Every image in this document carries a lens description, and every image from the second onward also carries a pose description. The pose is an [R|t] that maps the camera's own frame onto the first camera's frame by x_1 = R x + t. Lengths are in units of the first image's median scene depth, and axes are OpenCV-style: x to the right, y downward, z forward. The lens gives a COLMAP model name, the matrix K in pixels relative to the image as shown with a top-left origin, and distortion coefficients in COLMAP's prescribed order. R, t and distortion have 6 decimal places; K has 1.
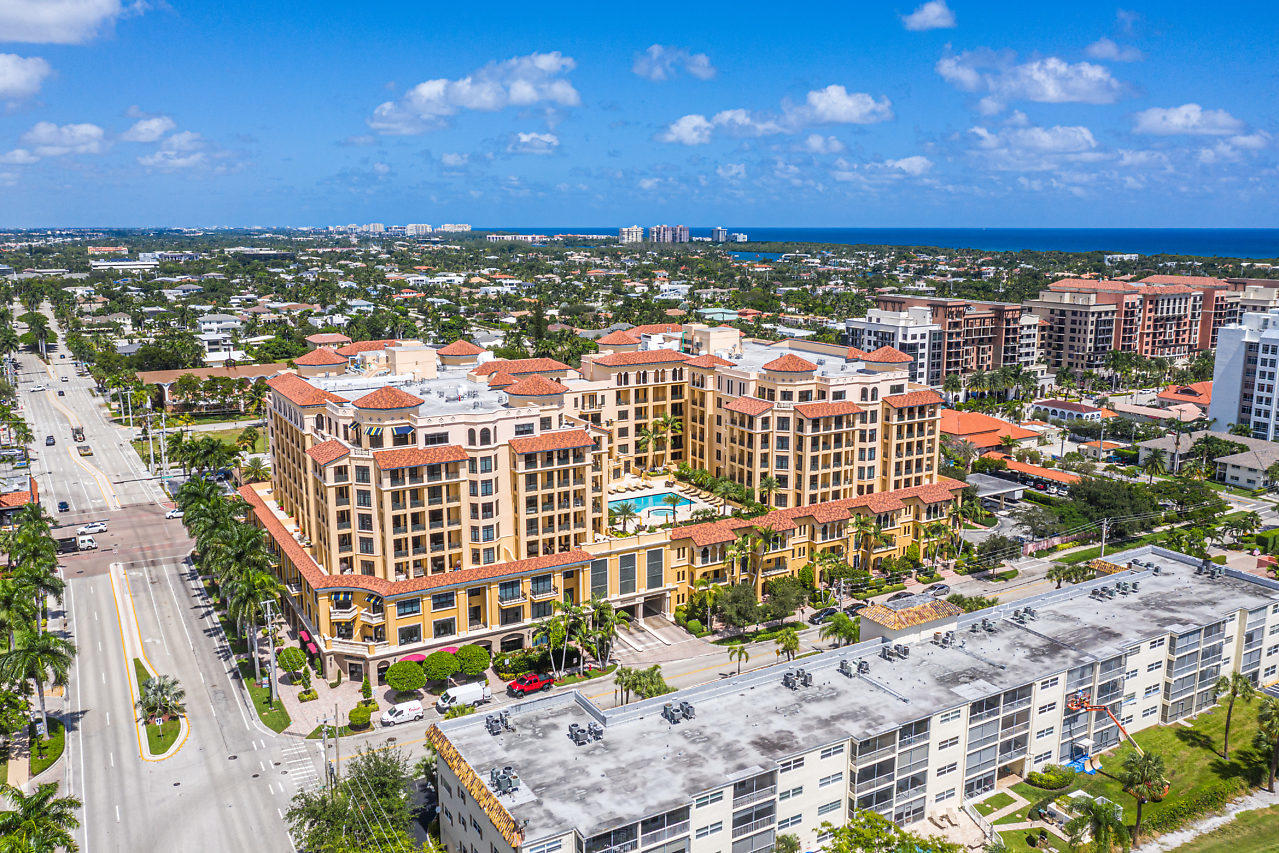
lens RADIAL K [[1012.6, 0, 636.0], [0, 1012.6, 455.0], [0, 0, 1]] dist [-0.001113, -0.001177]
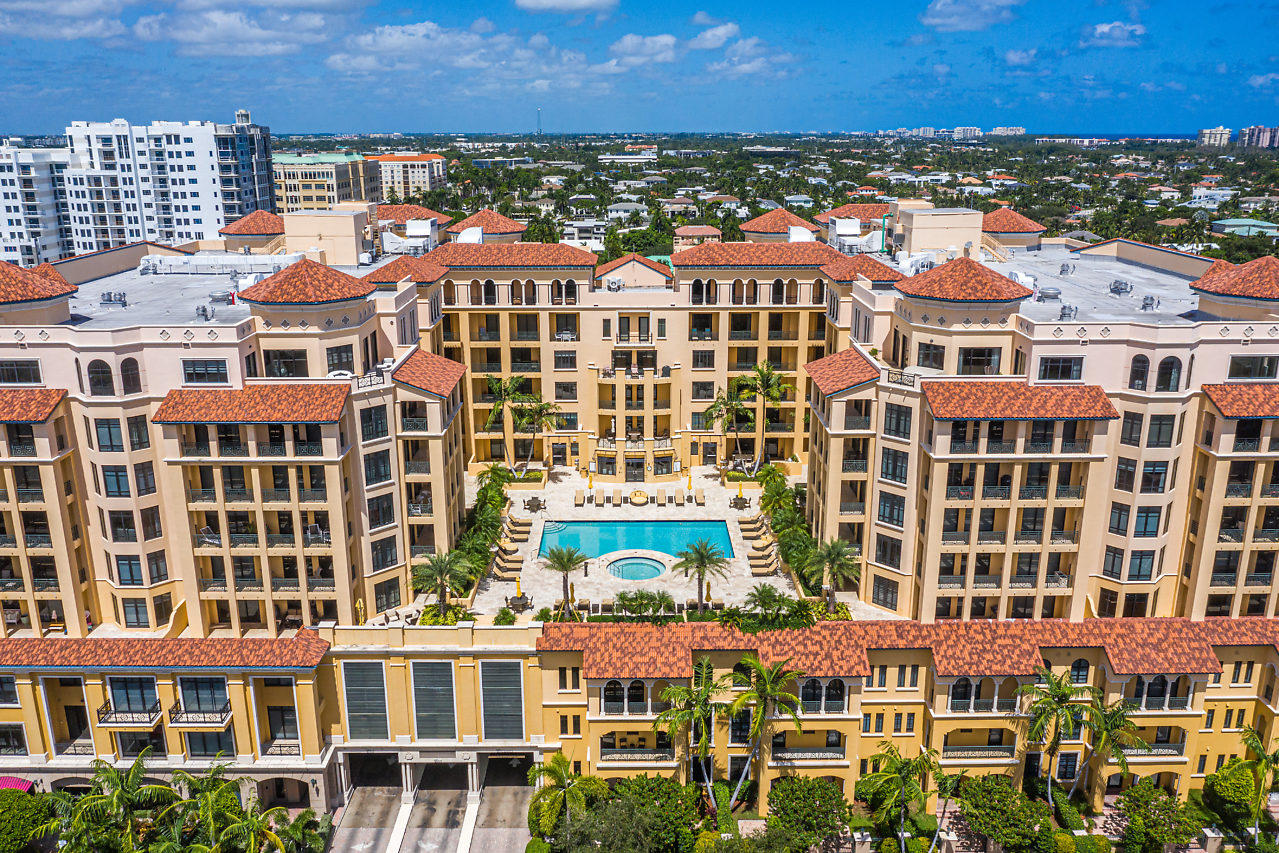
lens RADIAL K [[1022.3, 0, 639.5], [0, 1022.3, 426.5], [0, 0, 1]] dist [-0.008813, -0.002055]
pose [[0.869027, 0.136069, -0.475685, 0.248061], [-0.108141, 0.990431, 0.085748, -0.052011], [0.482801, -0.023077, 0.875426, 0.557910]]
